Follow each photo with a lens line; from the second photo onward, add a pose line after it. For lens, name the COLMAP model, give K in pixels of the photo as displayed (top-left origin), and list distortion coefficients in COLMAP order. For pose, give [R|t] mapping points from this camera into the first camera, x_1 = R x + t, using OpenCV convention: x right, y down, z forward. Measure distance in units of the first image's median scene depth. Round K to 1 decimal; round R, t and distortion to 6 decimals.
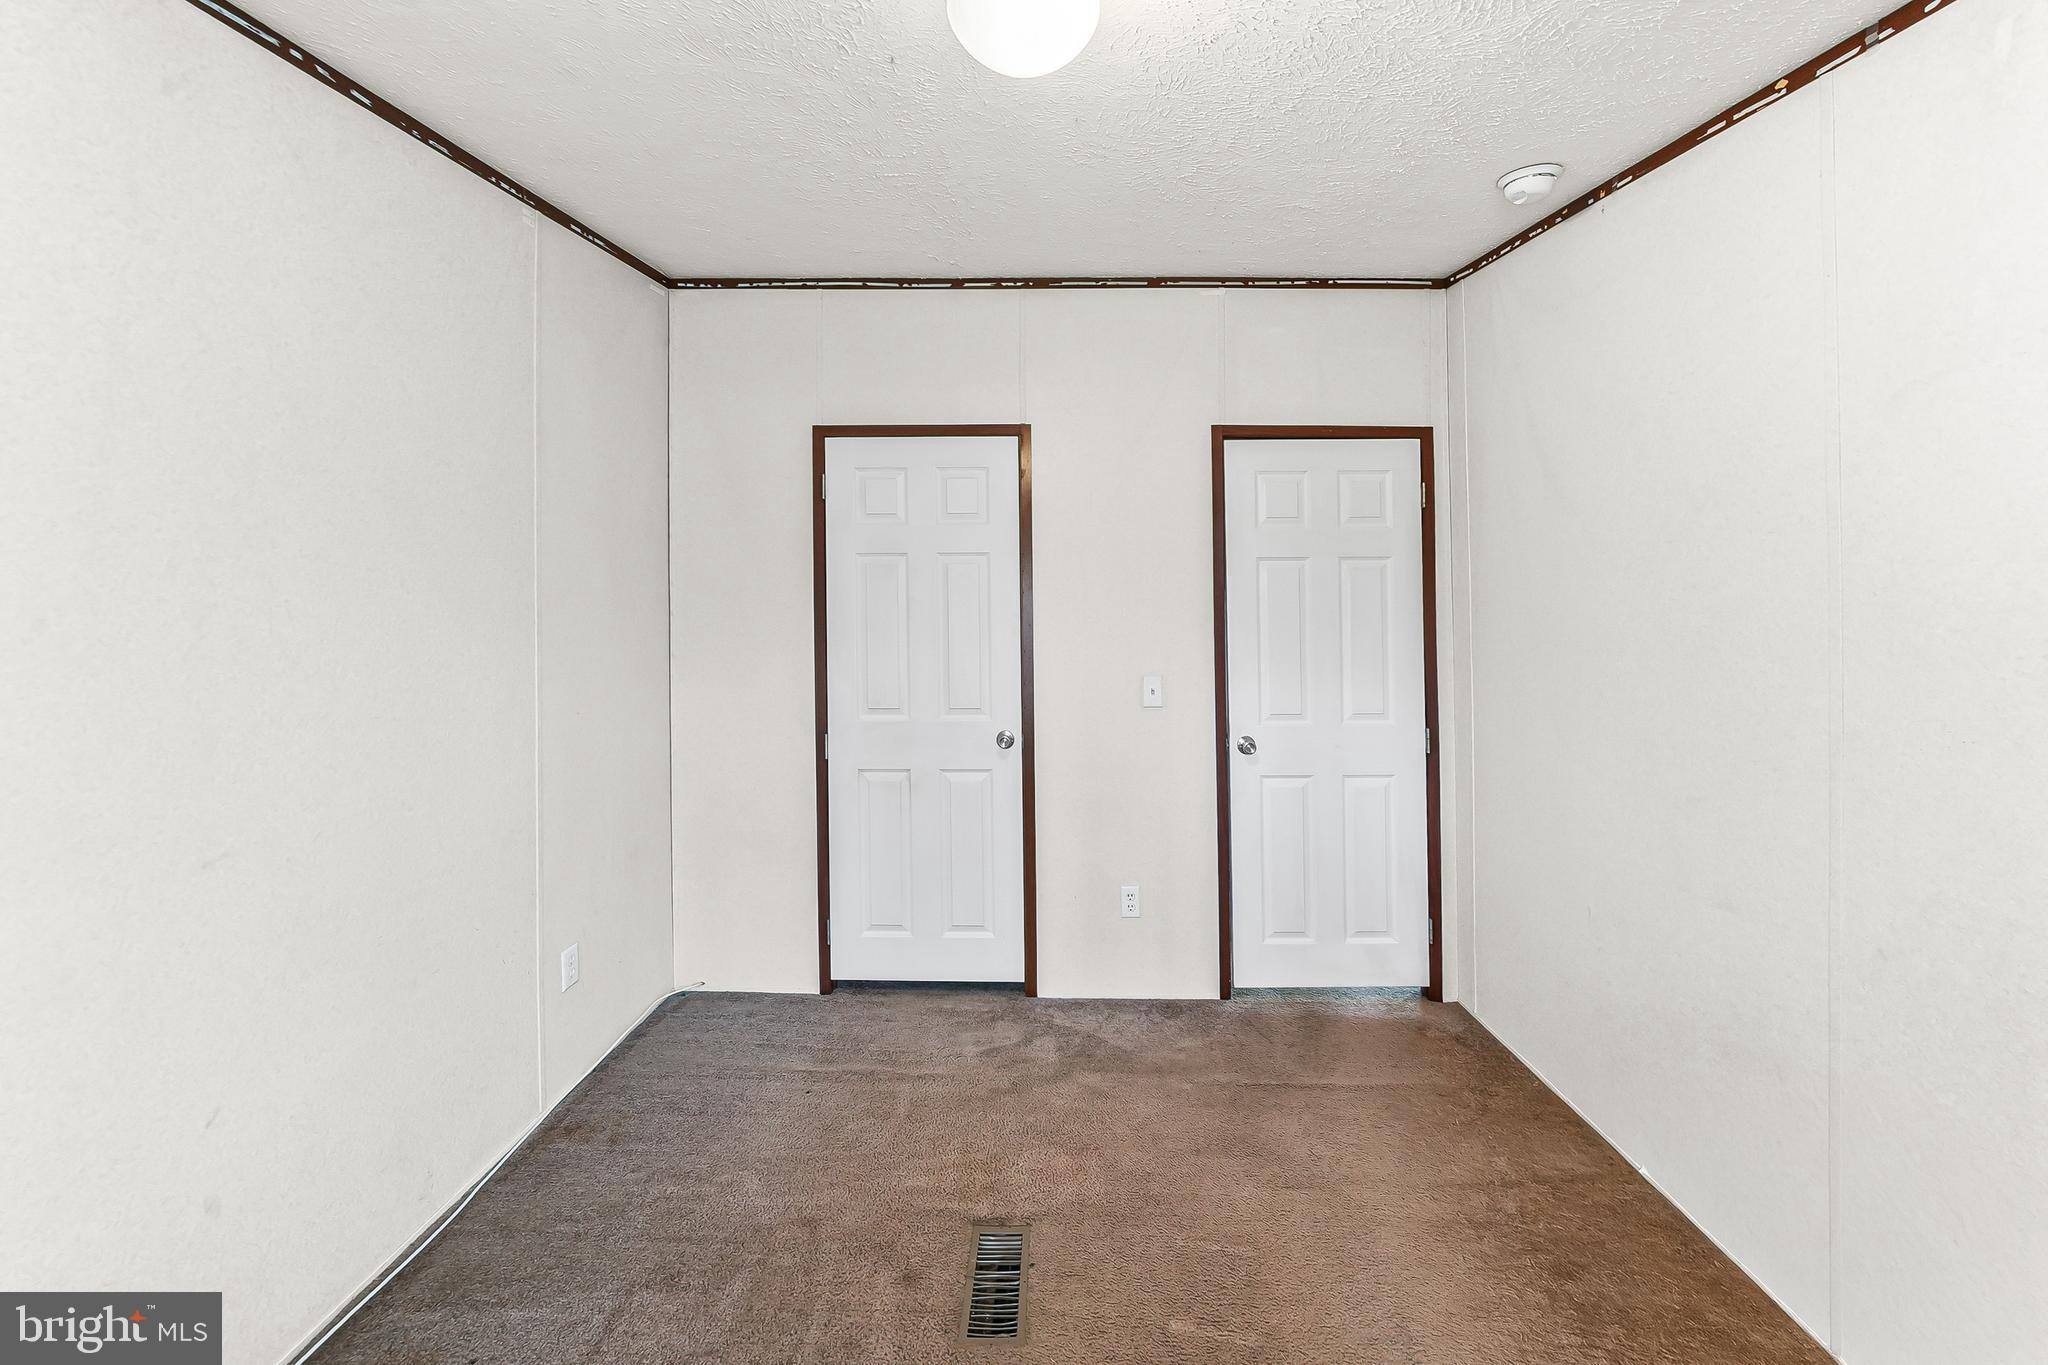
lens RADIAL K [[656.3, 0, 1045.6], [0, 656.3, 622.5], [0, 0, 1]] dist [0.002262, 0.000023]
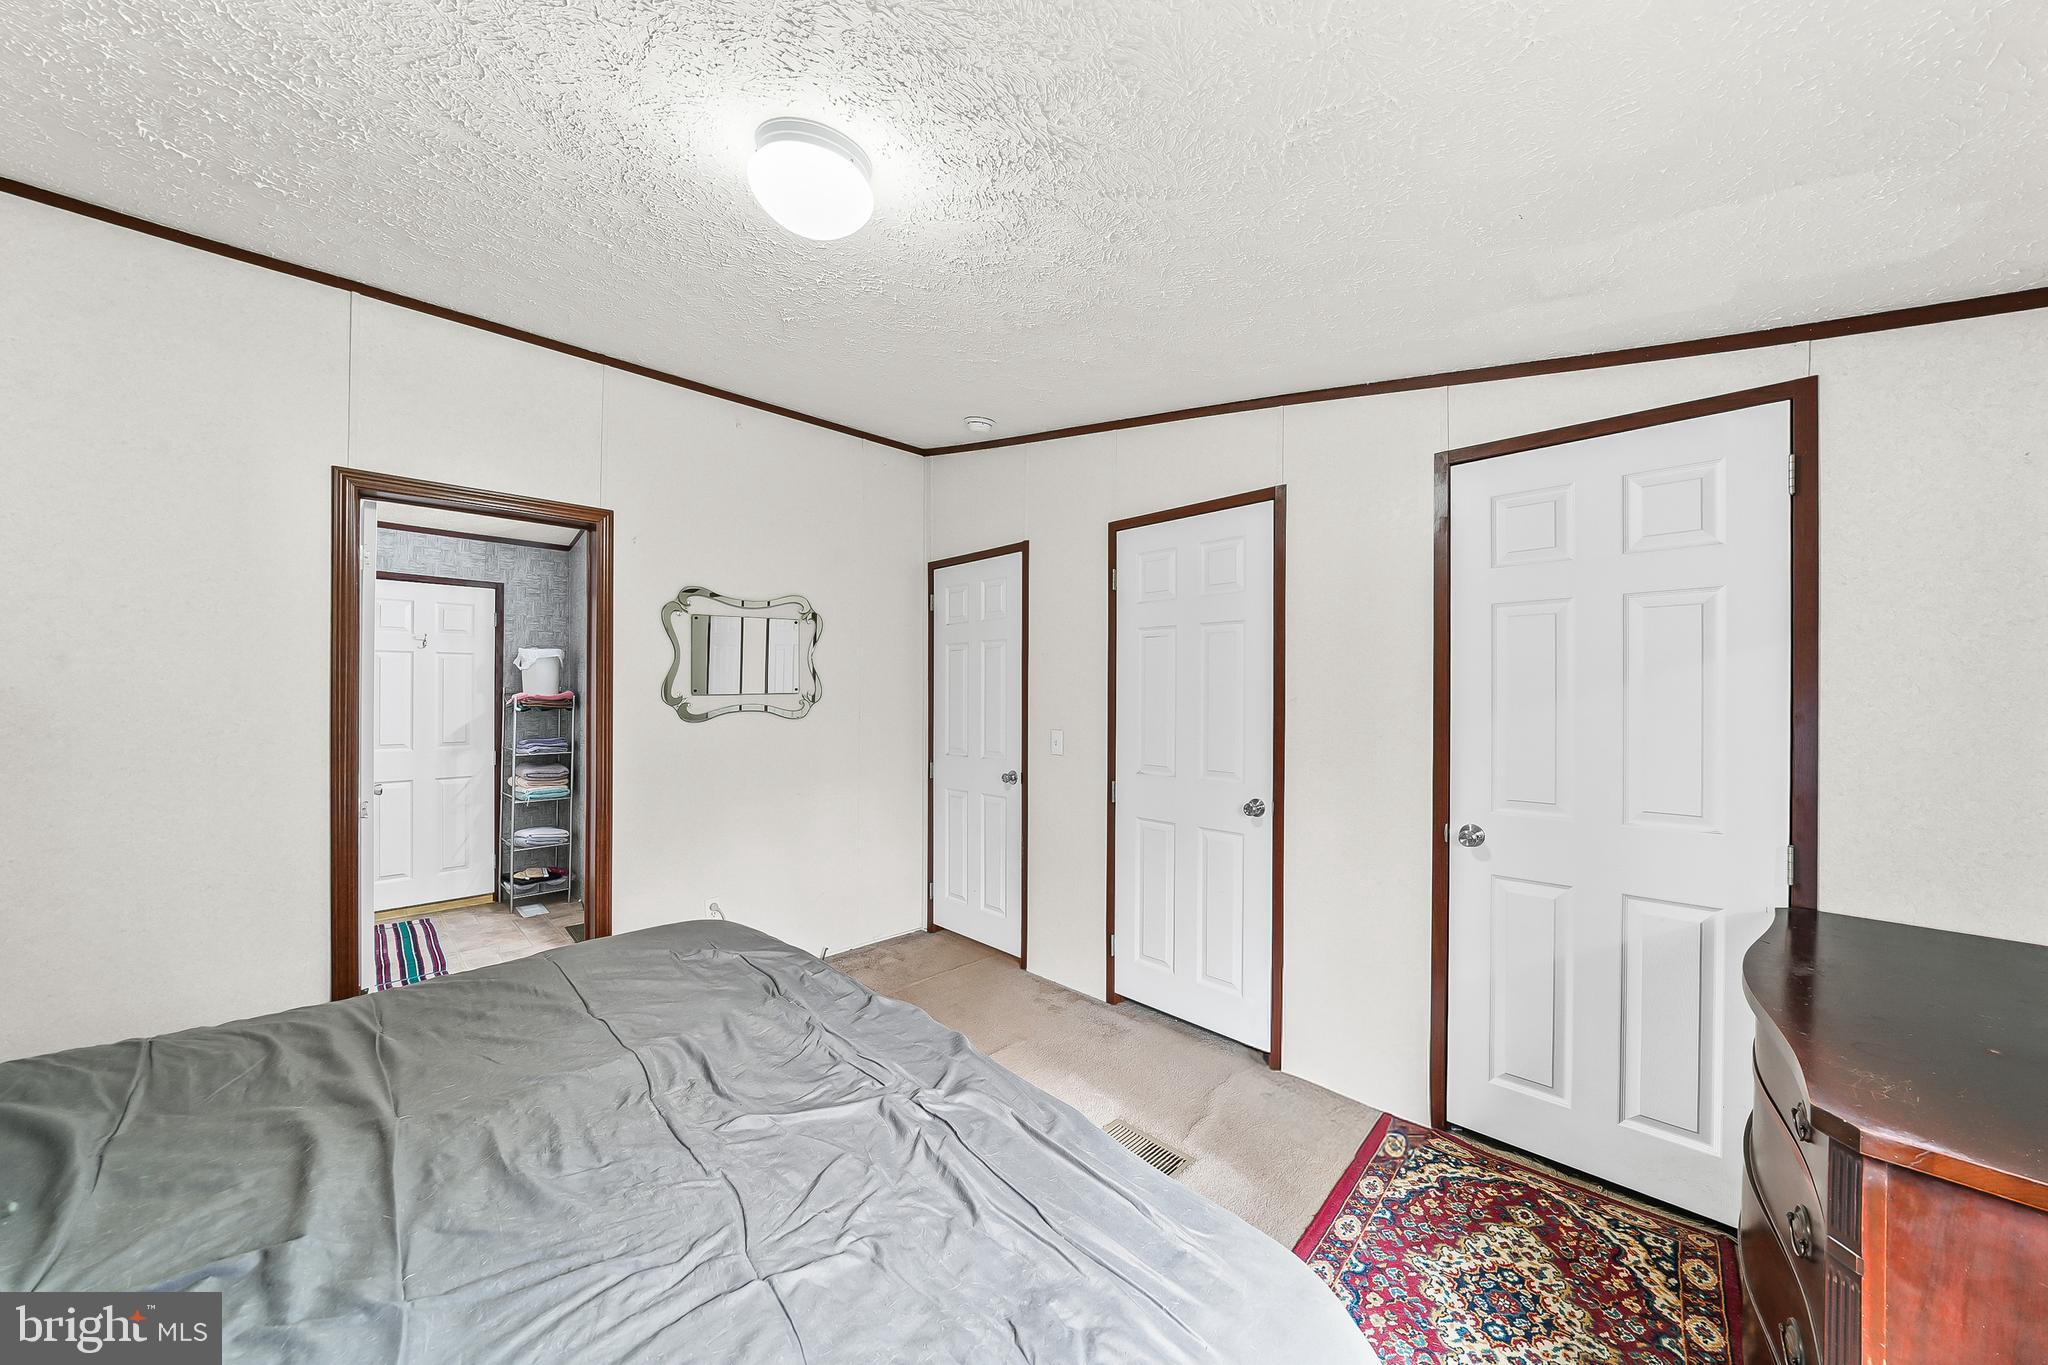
lens RADIAL K [[707.6, 0, 1028.3], [0, 707.6, 677.8], [0, 0, 1]] dist [-0.010633, 0.000210]
pose [[0.713115, -0.020227, -0.700755, 0.479207], [0.012153, 0.999790, -0.016491, -0.001371], [0.700941, 0.003244, 0.713212, -0.012812]]
